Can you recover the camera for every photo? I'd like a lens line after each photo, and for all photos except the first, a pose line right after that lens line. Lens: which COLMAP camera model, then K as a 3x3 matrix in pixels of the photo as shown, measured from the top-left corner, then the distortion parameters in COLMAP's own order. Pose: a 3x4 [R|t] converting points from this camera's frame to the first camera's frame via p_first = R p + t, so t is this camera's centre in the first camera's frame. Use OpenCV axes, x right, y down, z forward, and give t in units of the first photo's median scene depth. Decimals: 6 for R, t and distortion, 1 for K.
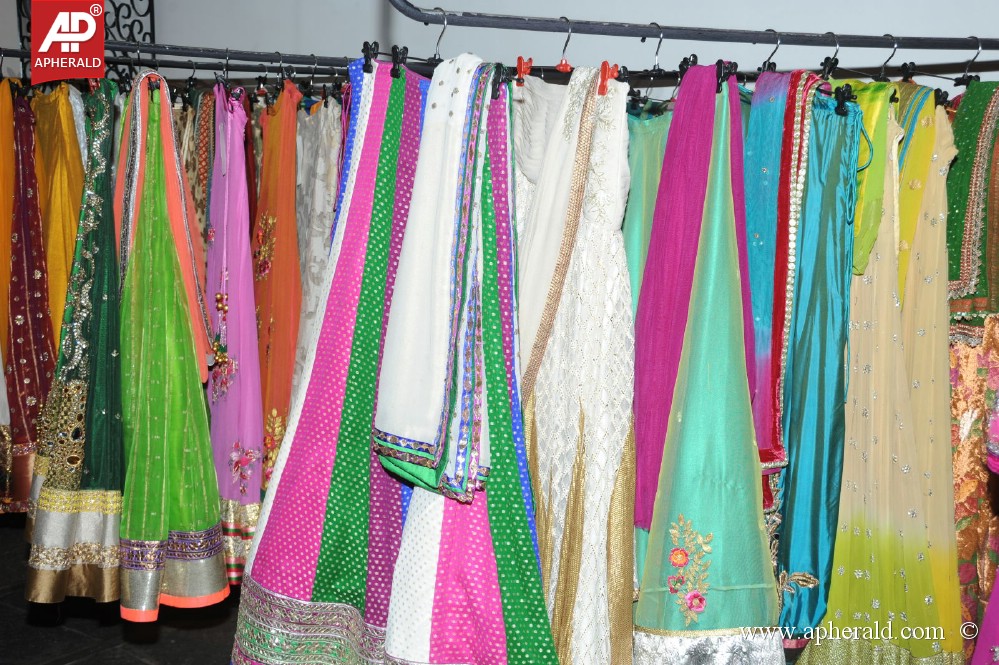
lens RADIAL K [[1239.3, 0, 473.4], [0, 1239.3, 330.6], [0, 0, 1]] dist [0.134837, 0.000000]
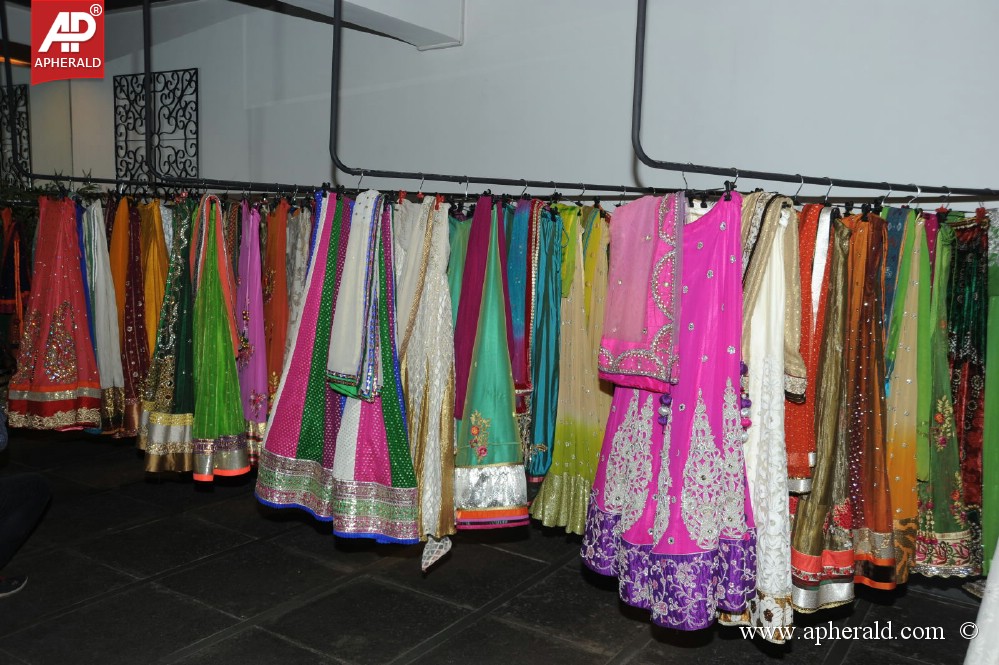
lens RADIAL K [[905.9, 0, 484.7], [0, 905.9, 336.0], [0, 0, 1]] dist [-0.006345, 0.000000]
pose [[0.996021, -0.001108, 0.089108, 0.042782], [0.004313, 0.999350, -0.035786, 0.072525], [-0.089011, 0.036028, 0.995379, -0.478306]]
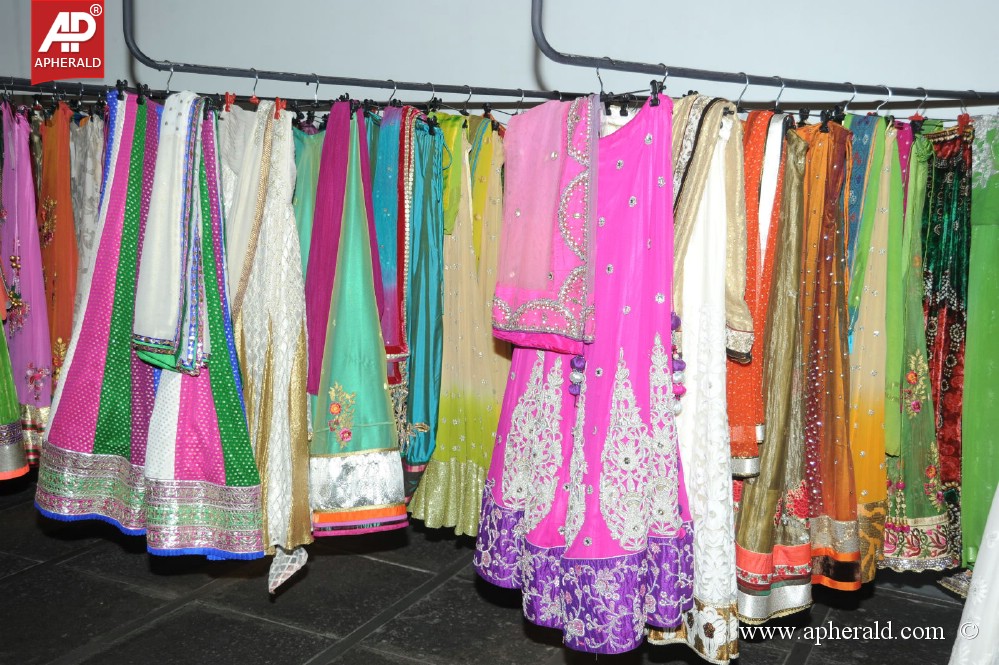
lens RADIAL K [[1132.9, 0, 489.2], [0, 1132.9, 337.3], [0, 0, 1]] dist [0.088124, 0.000000]
pose [[0.977369, -0.026665, 0.209853, 0.050267], [0.024563, 0.999619, 0.012617, 0.070877], [-0.210109, -0.007177, 0.977652, -0.438169]]
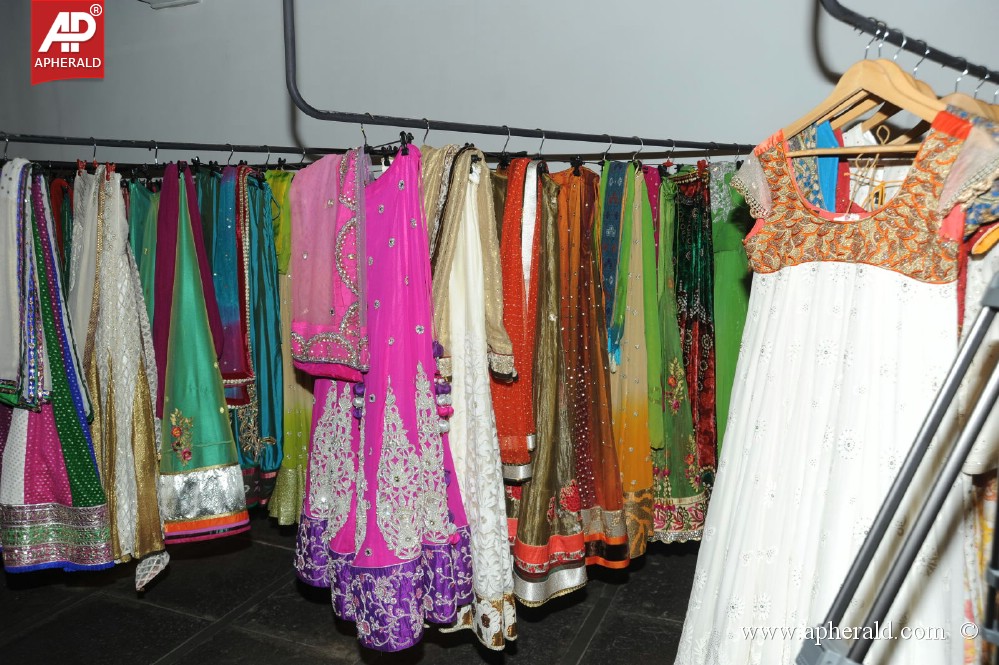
lens RADIAL K [[819.3, 0, 505.7], [0, 819.3, 337.9], [0, 0, 1]] dist [-0.056267, 0.052588]
pose [[0.959650, -0.068474, 0.272734, 0.290624], [0.066190, 0.997652, 0.017578, 0.050935], [-0.273297, 0.001183, 0.961929, -0.258343]]
